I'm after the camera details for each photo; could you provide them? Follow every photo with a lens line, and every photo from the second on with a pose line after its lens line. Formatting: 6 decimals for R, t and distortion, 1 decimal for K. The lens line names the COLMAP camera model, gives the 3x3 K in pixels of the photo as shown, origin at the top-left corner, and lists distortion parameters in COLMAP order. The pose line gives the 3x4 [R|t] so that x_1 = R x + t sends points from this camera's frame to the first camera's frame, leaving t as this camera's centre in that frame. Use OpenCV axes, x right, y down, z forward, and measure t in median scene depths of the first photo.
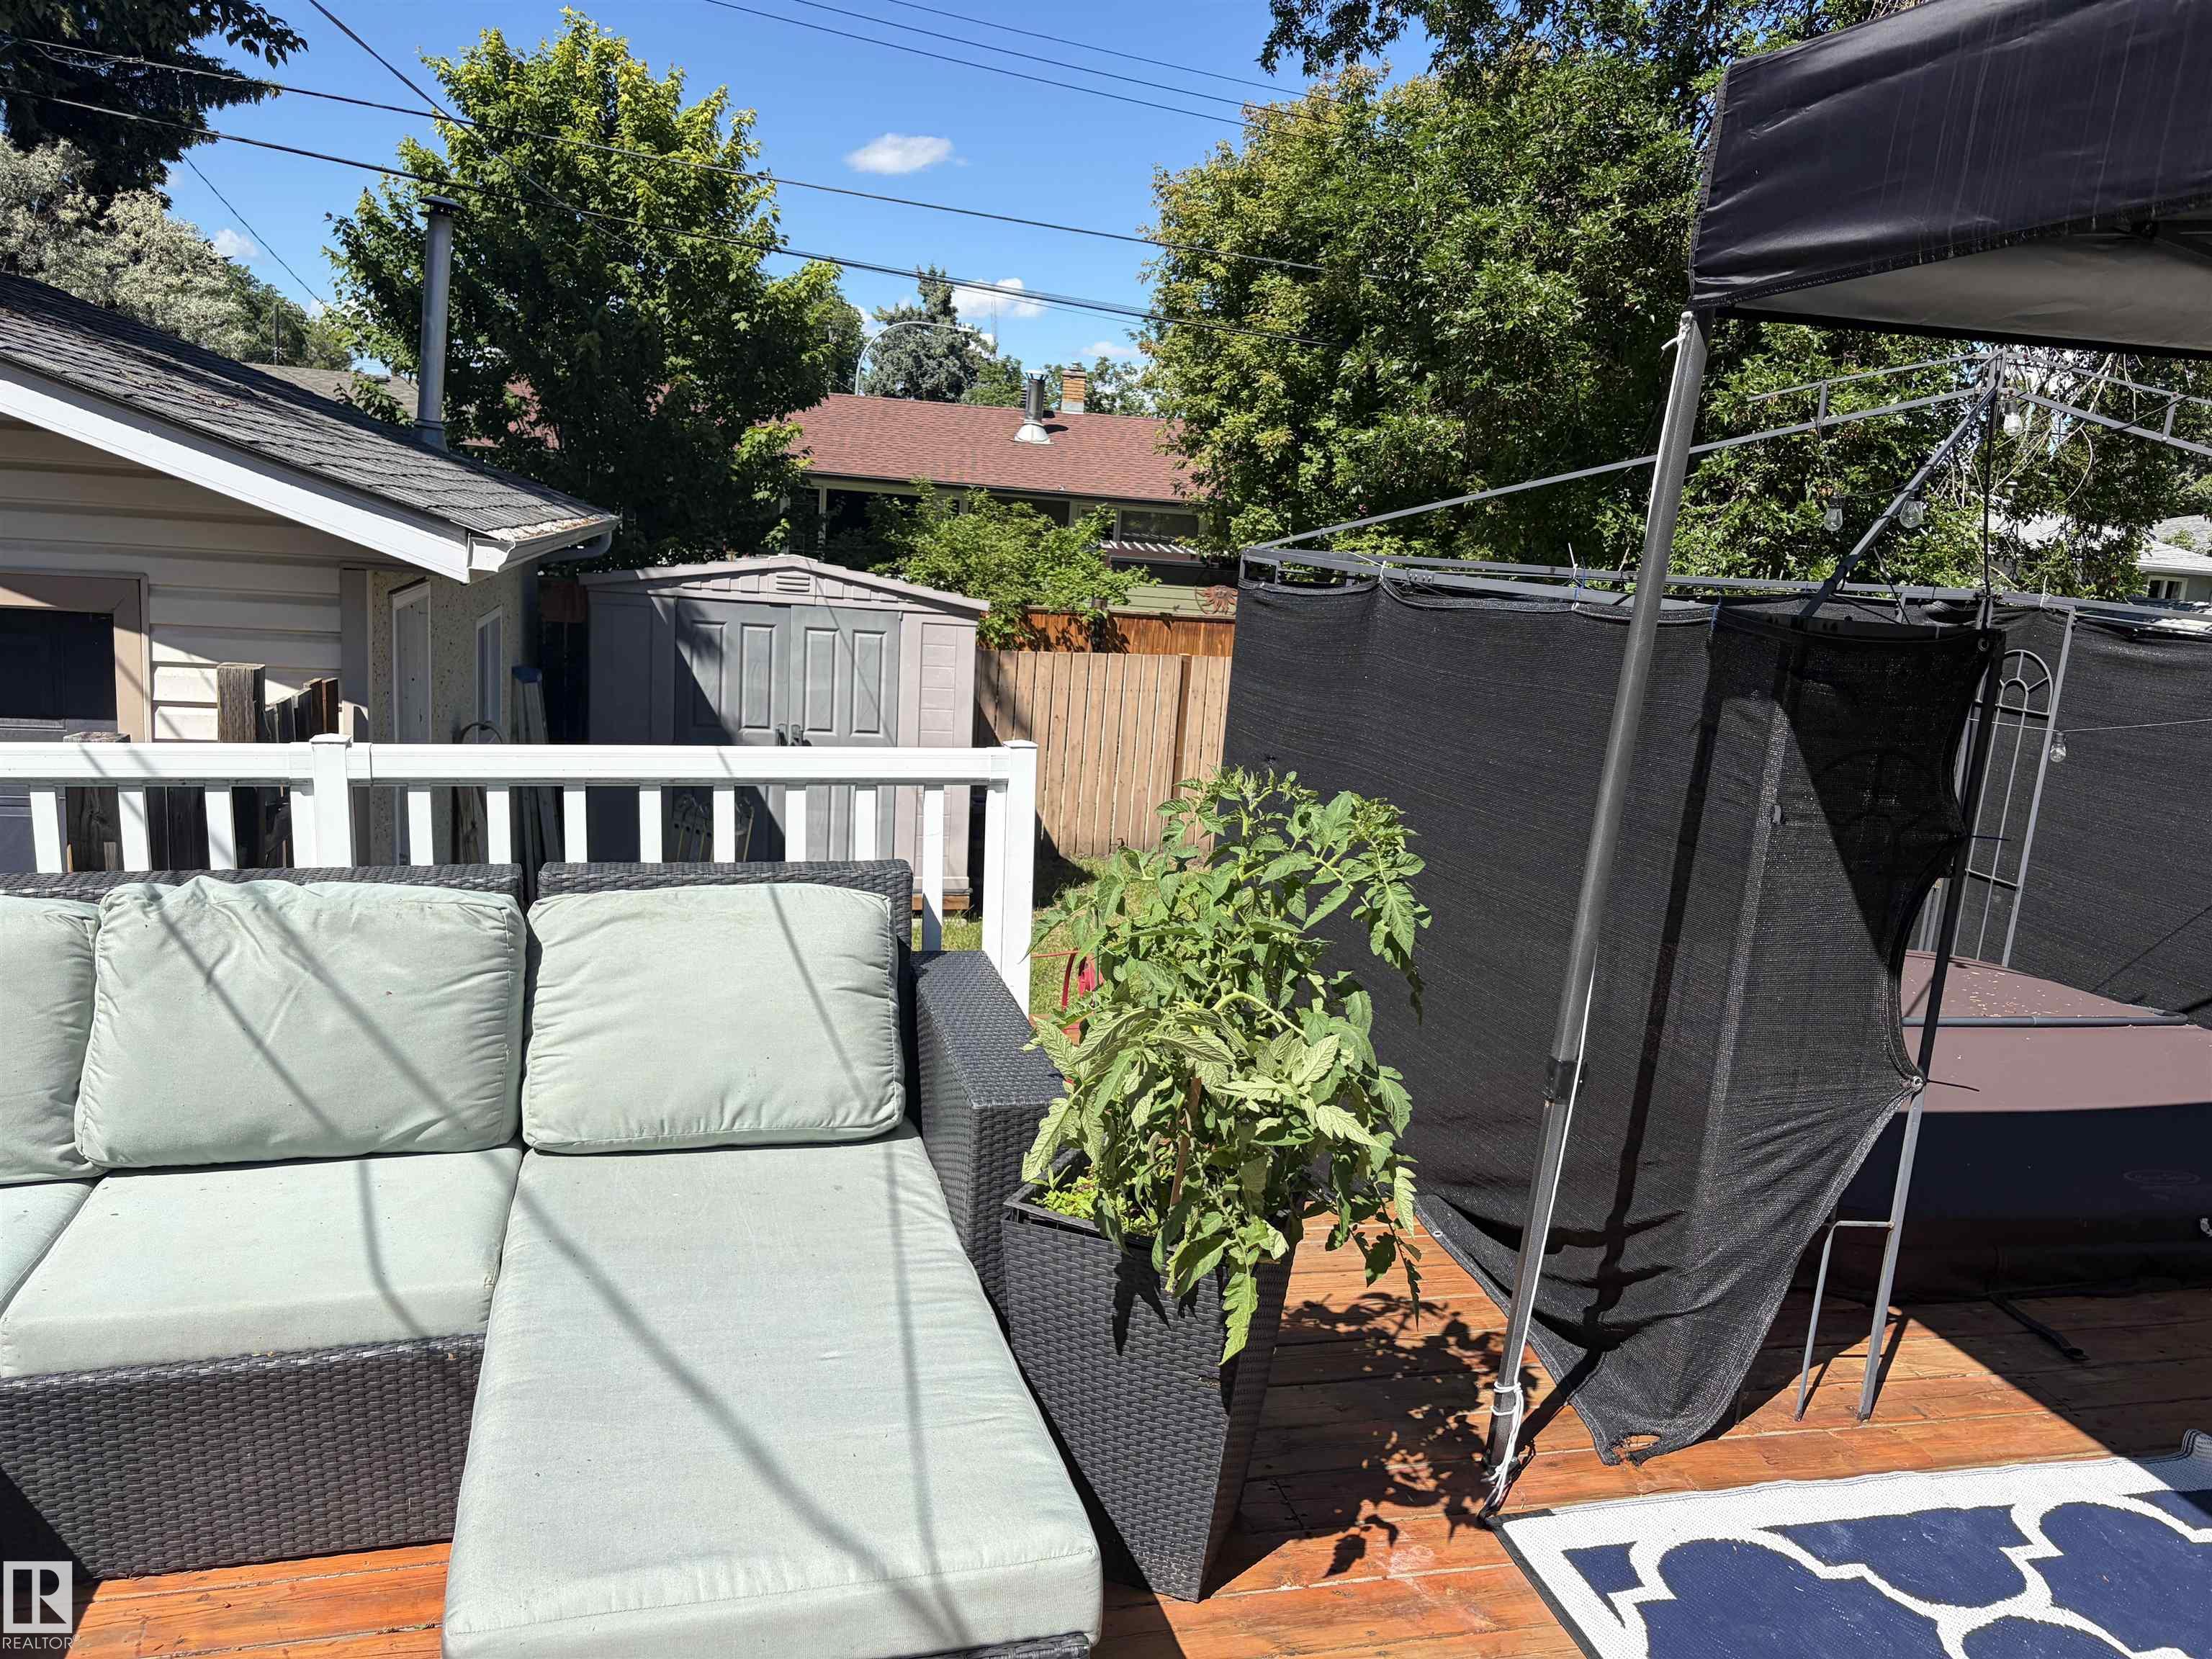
lens RADIAL K [[1671.7, 0, 1117.4], [0, 1671.7, 824.4], [0, 0, 1]] dist [0.054237, -0.057388]
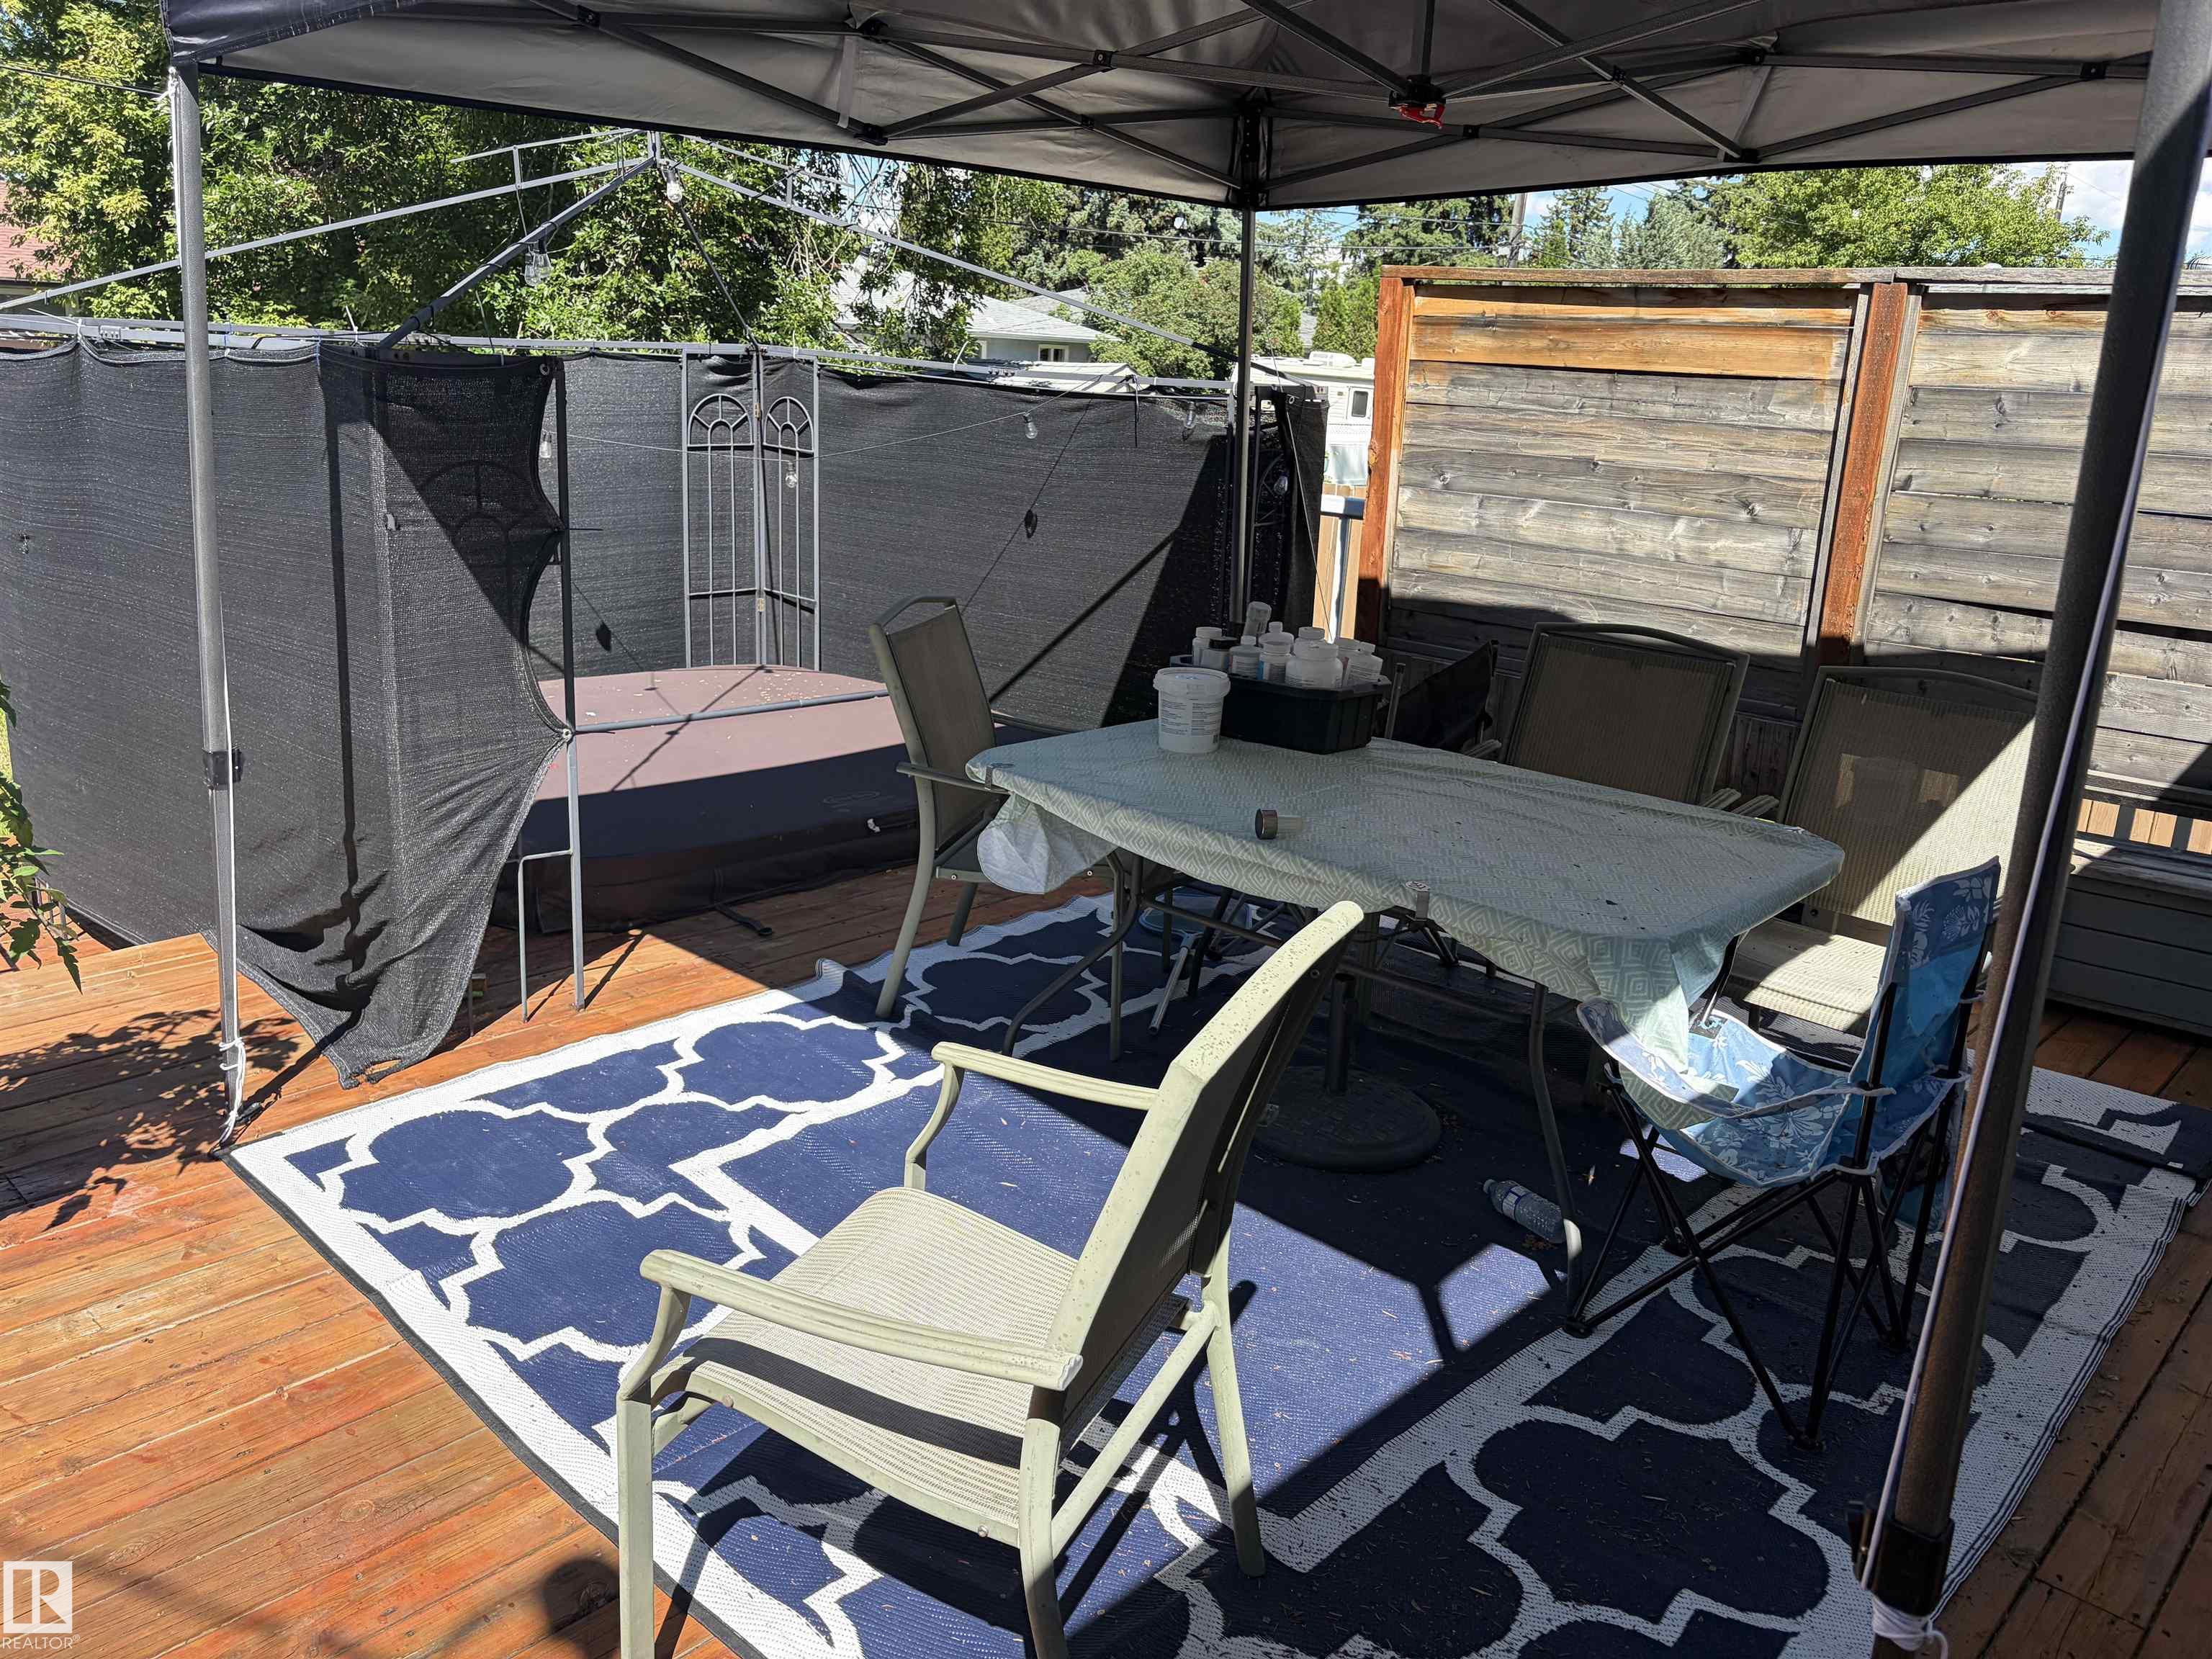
lens RADIAL K [[1671.8, 0, 1106.0], [0, 1671.8, 829.5], [0, 0, 1]] dist [0.055762, -0.069491]
pose [[0.849358, -0.174008, 0.498309, 0.107804], [0.111308, 0.981913, 0.153158, 0.045432], [-0.515947, -0.074620, 0.853364, -0.158765]]
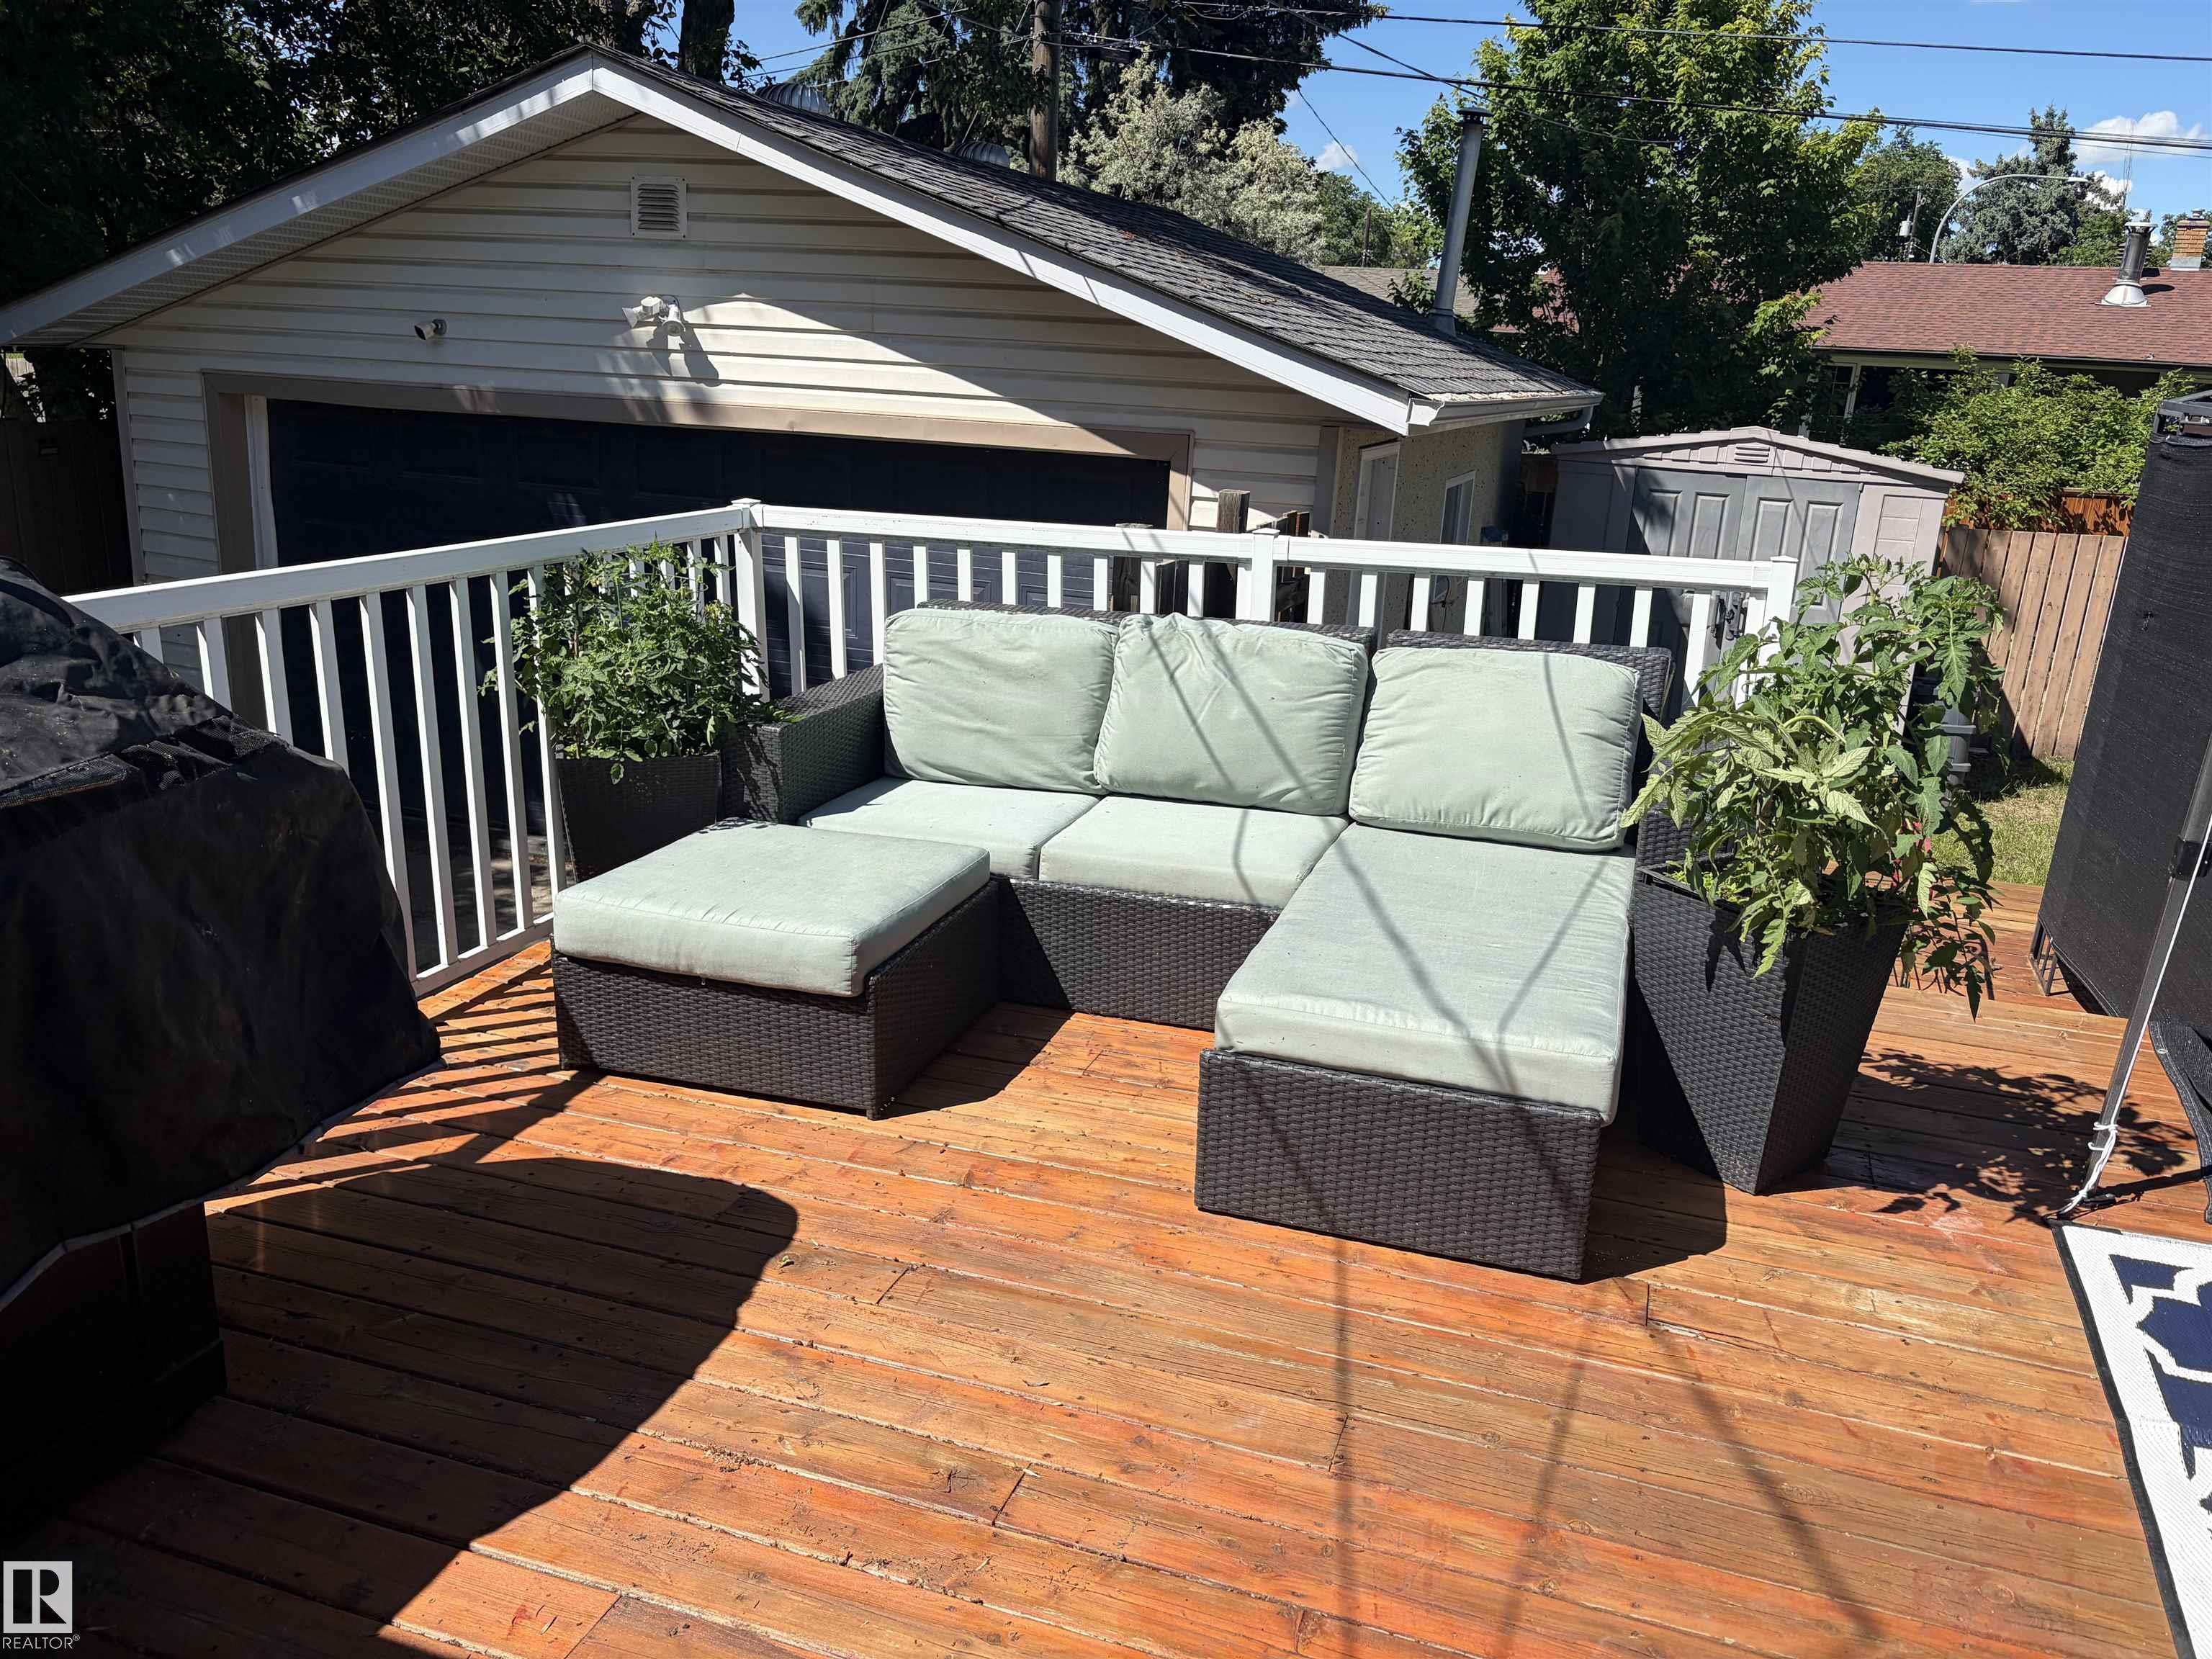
lens RADIAL K [[1671.7, 0, 1117.4], [0, 1671.7, 824.4], [0, 0, 1]] dist [0.054237, -0.057388]
pose [[0.831145, 0.129312, -0.540812, 0.152345], [-0.094854, 0.991300, 0.091252, 0.051269], [0.547907, -0.024546, 0.836179, -0.178547]]
